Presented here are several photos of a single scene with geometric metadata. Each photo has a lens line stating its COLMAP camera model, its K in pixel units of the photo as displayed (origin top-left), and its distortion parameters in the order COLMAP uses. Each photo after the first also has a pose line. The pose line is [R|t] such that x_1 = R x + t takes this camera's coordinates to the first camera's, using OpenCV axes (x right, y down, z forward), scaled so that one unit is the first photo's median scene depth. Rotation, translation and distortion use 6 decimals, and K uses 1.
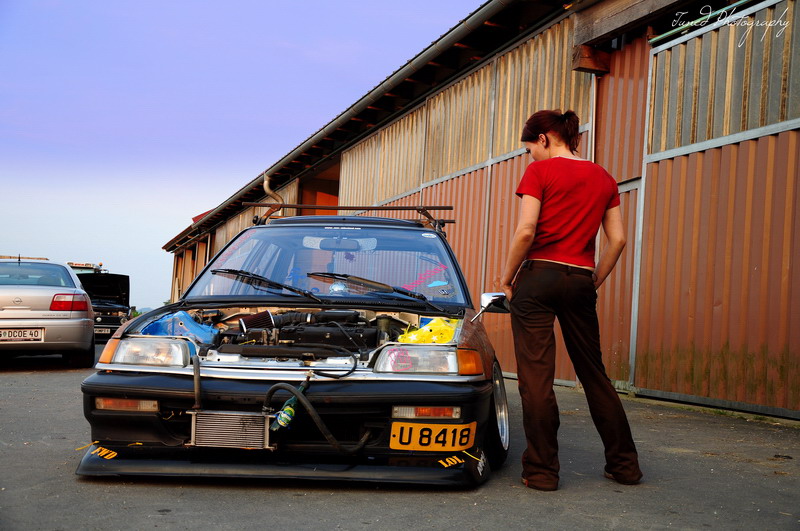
lens RADIAL K [[981.8, 0, 400.0], [0, 981.8, 265.5], [0, 0, 1]] dist [0.113947, 0.045967]
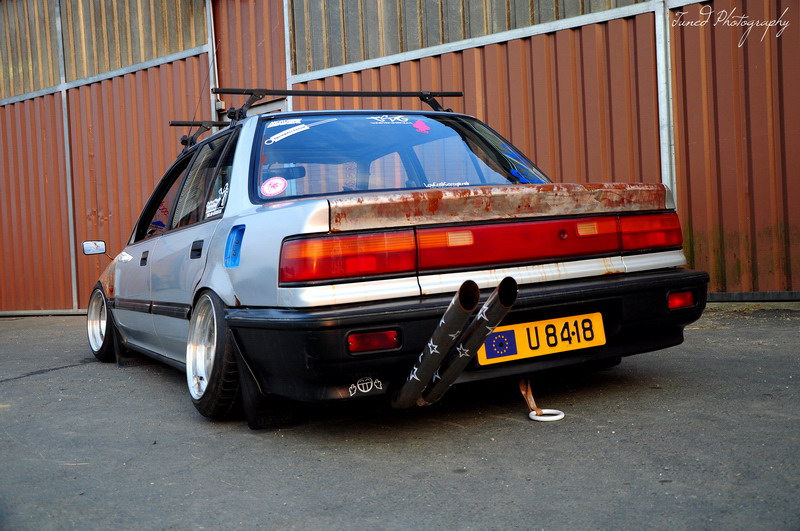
lens RADIAL K [[845.2, 0, 400.0], [0, 845.2, 265.5], [0, 0, 1]] dist [-0.022767, 0.291081]
pose [[0.791646, -0.081710, 0.605492, -0.257619], [0.048377, 0.996288, 0.071197, 0.034065], [-0.609062, -0.027070, 0.792661, 0.288563]]
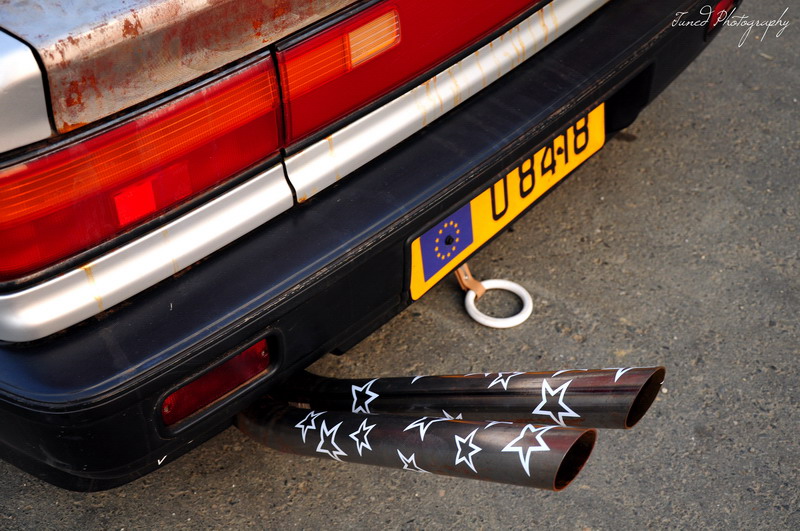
lens RADIAL K [[1095.1, 0, 400.0], [0, 1095.1, 265.5], [0, 0, 1]] dist [0.151409, 0.002129]
pose [[0.512561, -0.555148, 0.655051, -0.159056], [-0.027240, 0.751987, 0.658614, -0.041545], [-0.858219, -0.355423, 0.370317, 0.470131]]
